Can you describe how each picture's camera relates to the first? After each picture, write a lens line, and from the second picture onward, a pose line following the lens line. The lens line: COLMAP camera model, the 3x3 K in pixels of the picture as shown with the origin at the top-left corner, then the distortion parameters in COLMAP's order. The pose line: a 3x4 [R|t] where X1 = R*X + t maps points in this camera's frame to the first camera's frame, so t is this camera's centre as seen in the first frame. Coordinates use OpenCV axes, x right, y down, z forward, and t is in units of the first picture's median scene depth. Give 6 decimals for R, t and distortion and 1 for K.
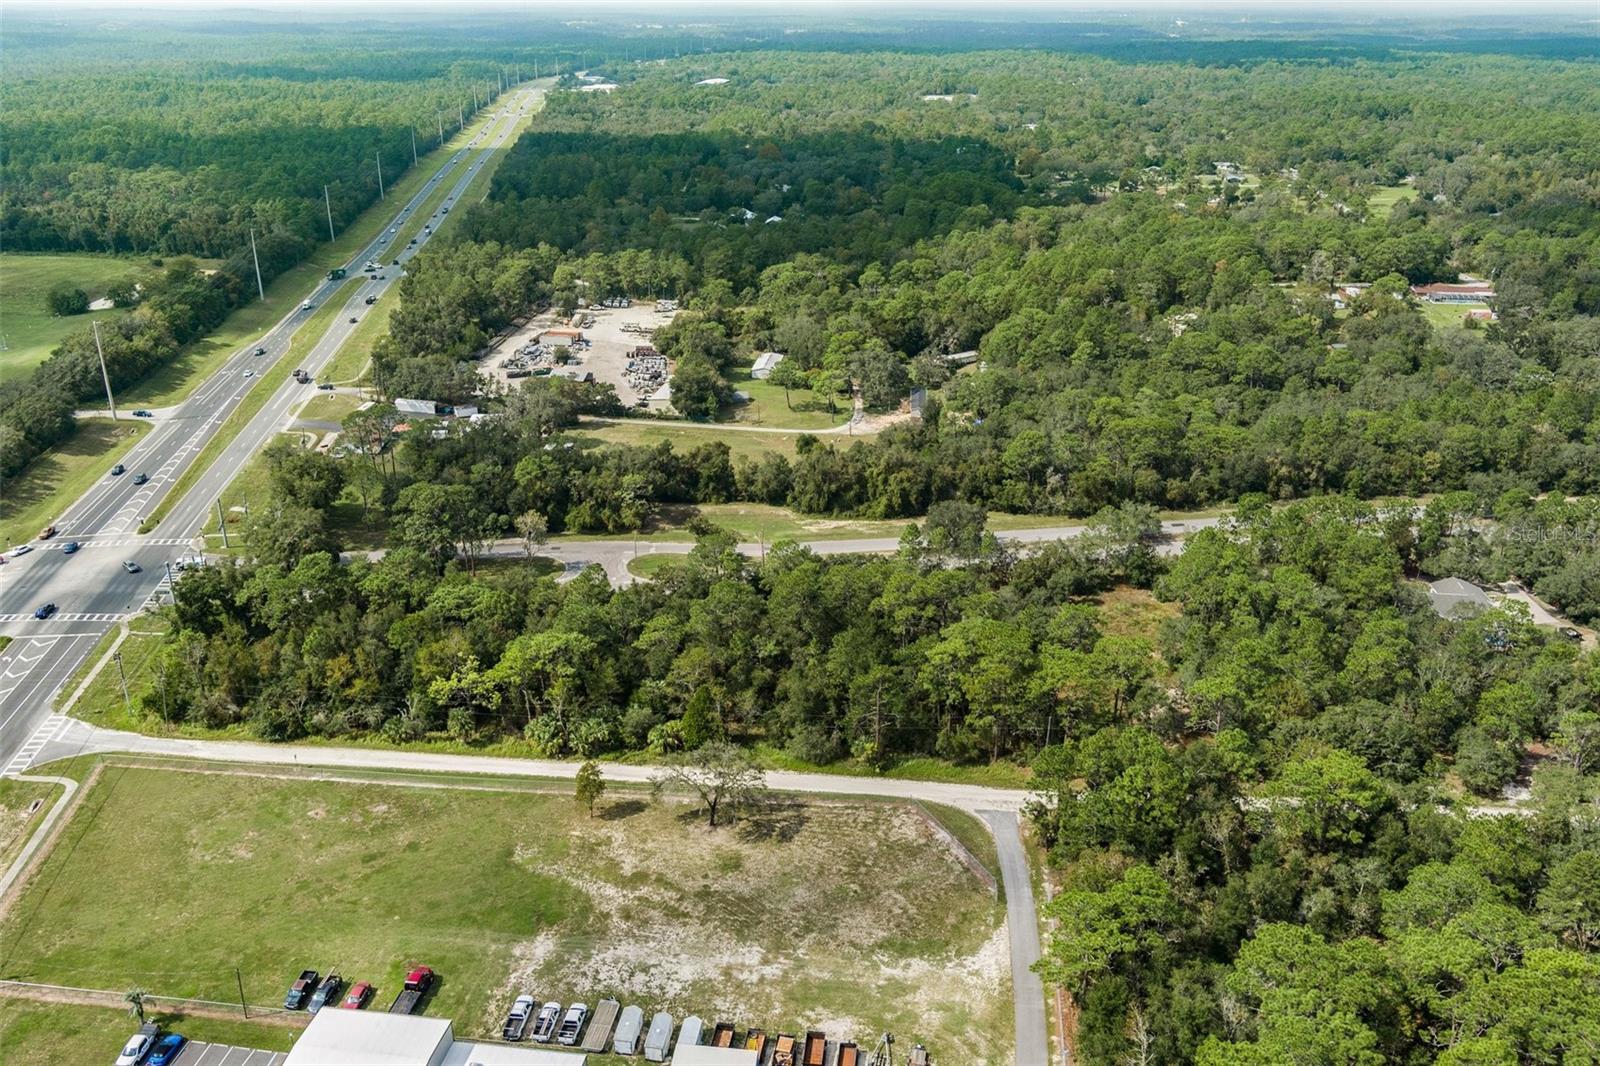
lens RADIAL K [[1288.9, 0, 799.5], [0, 1288.9, 529.3], [0, 0, 1]] dist [-0.003731, 0.006563]
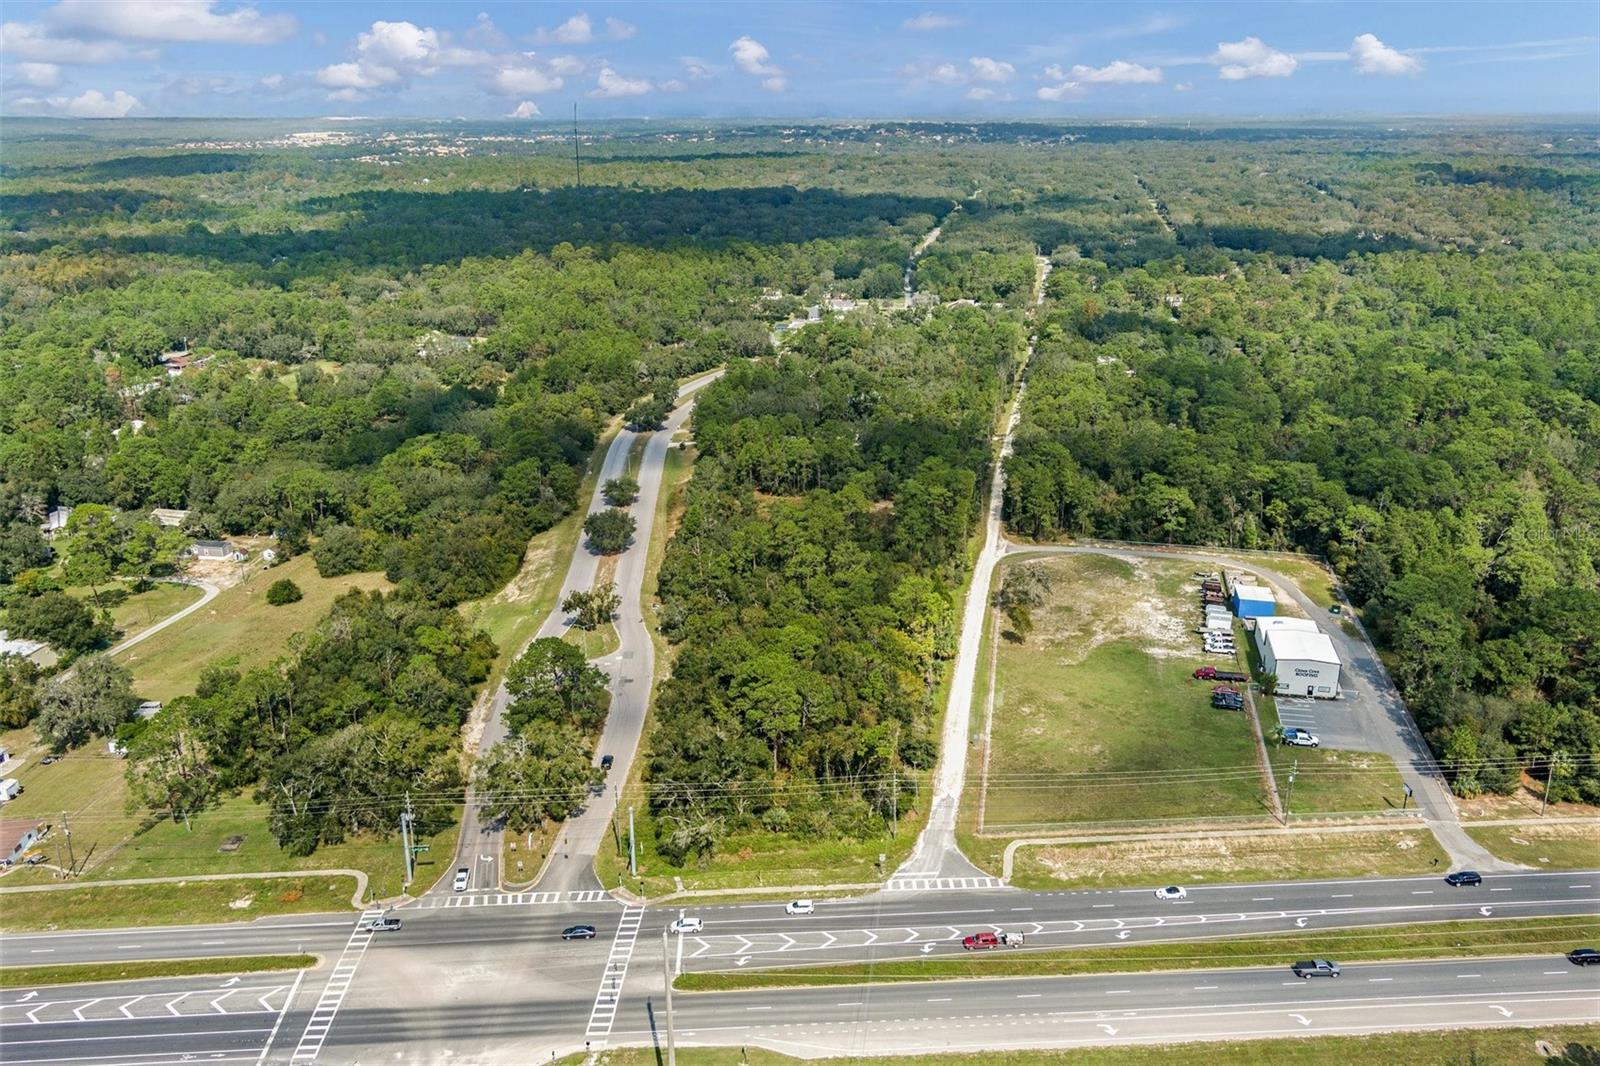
lens RADIAL K [[1288.9, 0, 797.9], [0, 1288.9, 530.2], [0, 0, 1]] dist [-0.003731, 0.006563]
pose [[0.079263, -0.316915, 0.945136, -0.937762], [0.386392, 0.883765, 0.263932, -0.235517], [-0.918922, 0.344273, 0.192504, 0.548537]]
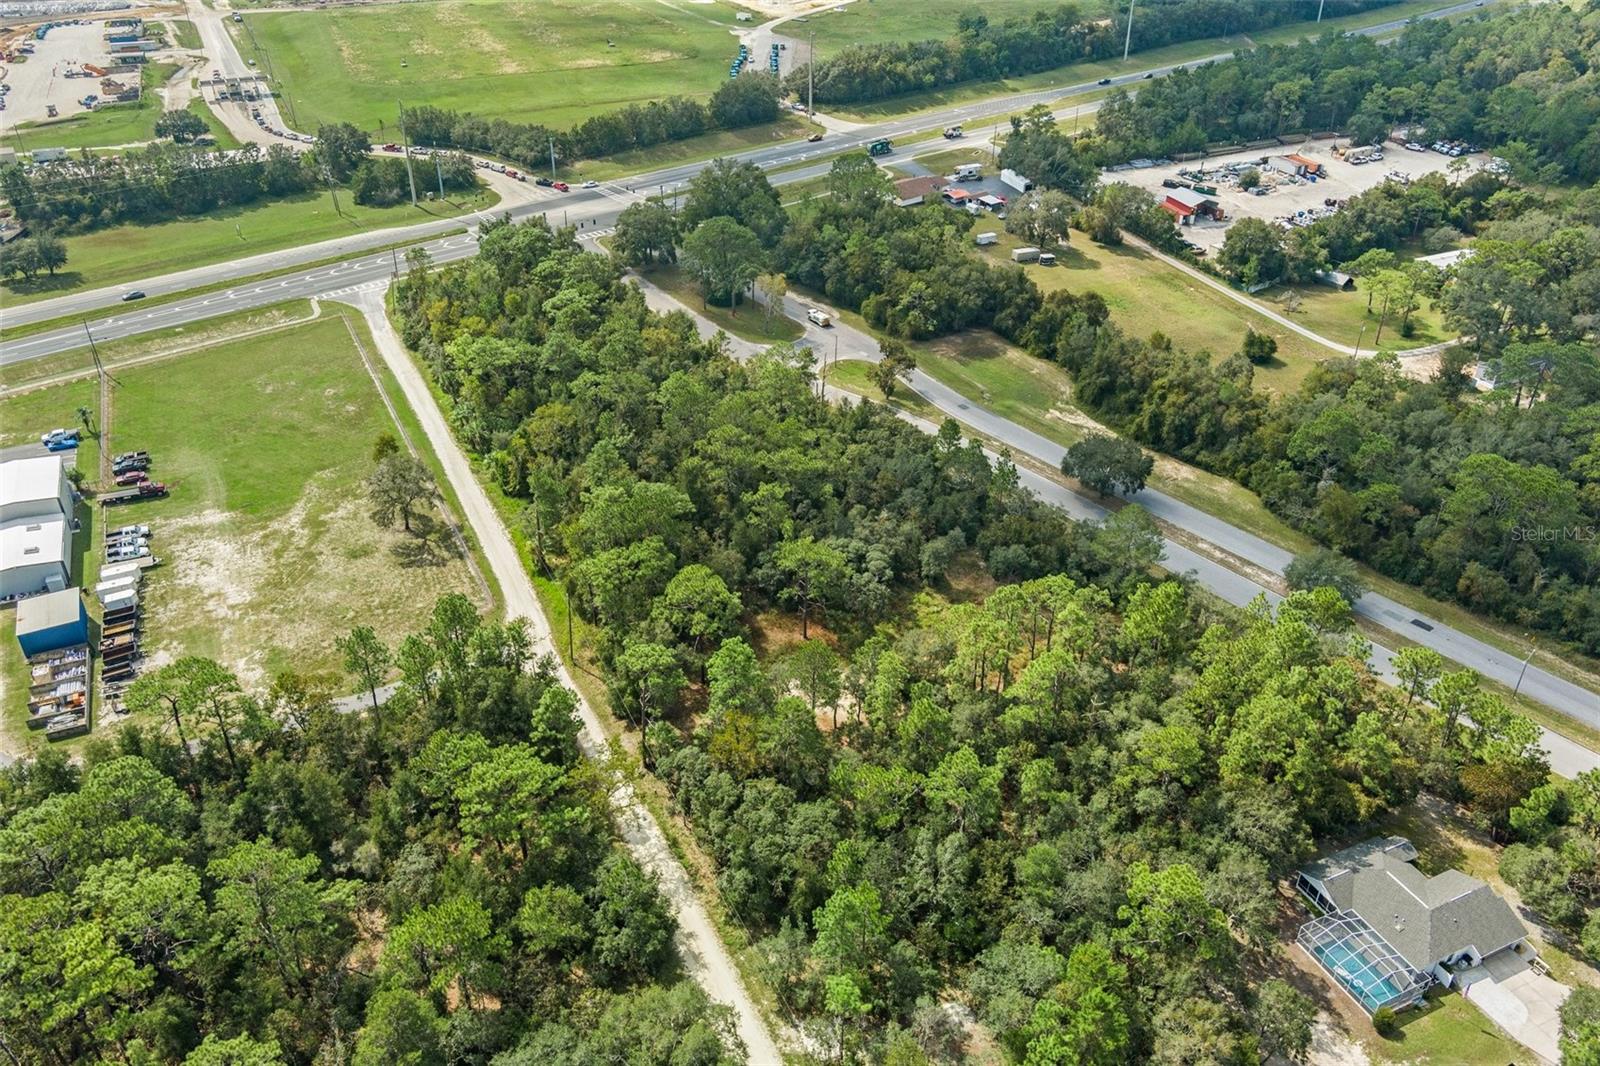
lens RADIAL K [[1288.9, 0, 796.3], [0, 1288.9, 537.4], [0, 0, 1]] dist [-0.003731, 0.006563]
pose [[0.529643, 0.455317, -0.715657, 0.551535], [-0.328823, 0.887953, 0.321581, -0.142361], [0.781891, 0.065001, 0.620017, 0.339089]]
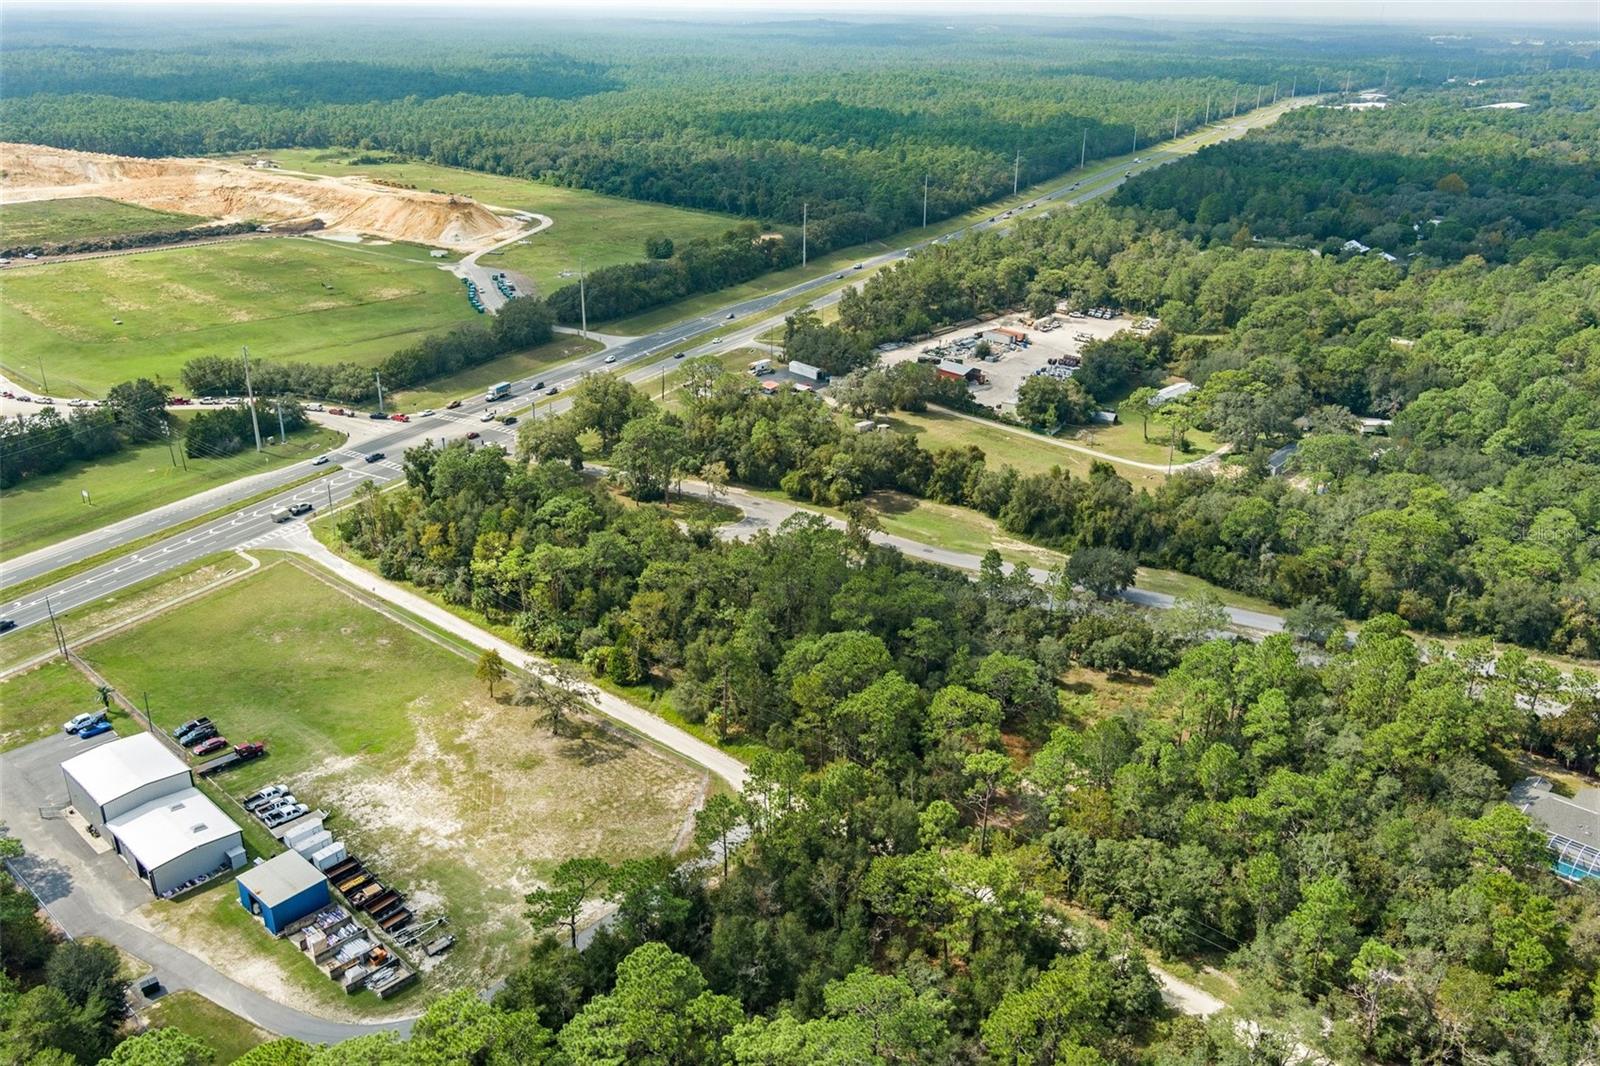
lens RADIAL K [[1288.9, 0, 799.3], [0, 1288.9, 535.8], [0, 0, 1]] dist [-0.003731, 0.006563]
pose [[0.814923, 0.231675, -0.531250, 0.395420], [-0.232671, 0.970298, 0.066230, -0.036608], [0.530815, 0.069634, 0.844622, 0.091367]]
